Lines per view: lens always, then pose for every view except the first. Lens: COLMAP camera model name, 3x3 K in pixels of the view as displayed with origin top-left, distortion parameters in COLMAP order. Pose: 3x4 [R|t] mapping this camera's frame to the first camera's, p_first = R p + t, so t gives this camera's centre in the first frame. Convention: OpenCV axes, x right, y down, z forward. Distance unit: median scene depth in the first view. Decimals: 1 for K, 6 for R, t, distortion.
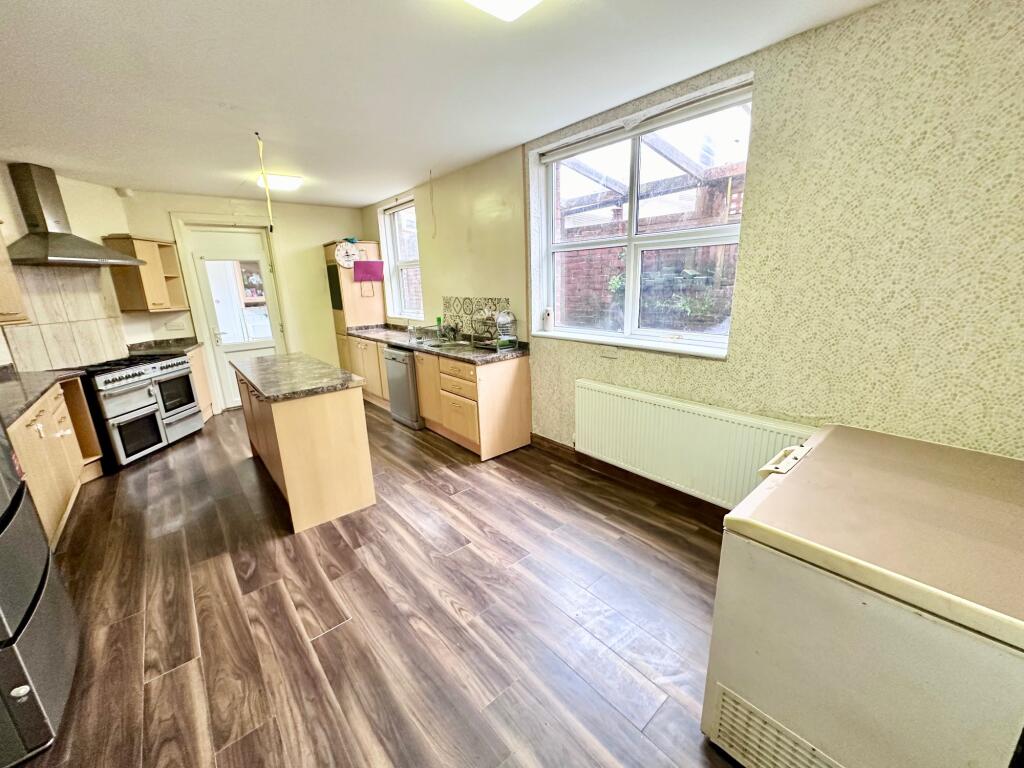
lens RADIAL K [[408.3, 0, 510.7], [0, 408.3, 380.5], [0, 0, 1]] dist [-0.001642, 0.000343]
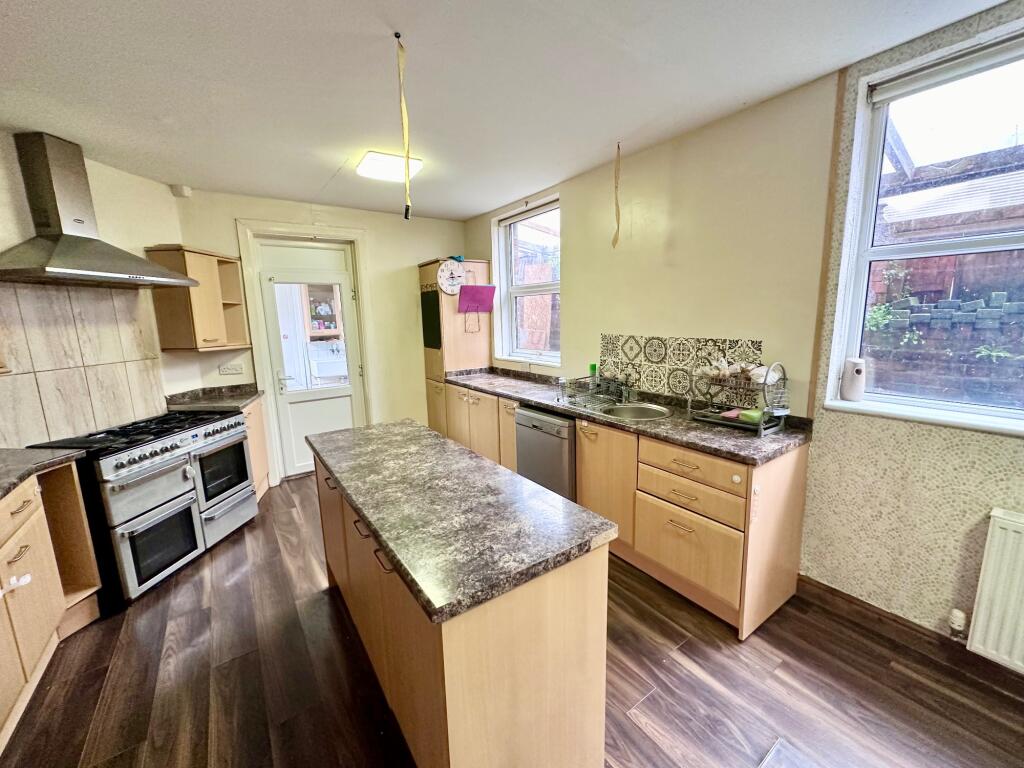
lens RADIAL K [[408.3, 0, 510.7], [0, 408.3, 380.5], [0, 0, 1]] dist [-0.001642, 0.000343]
pose [[0.995885, 0.022017, -0.087909, -0.292024], [-0.028845, 0.996601, -0.077171, -0.081848], [0.085911, 0.079389, 0.993135, 0.360297]]
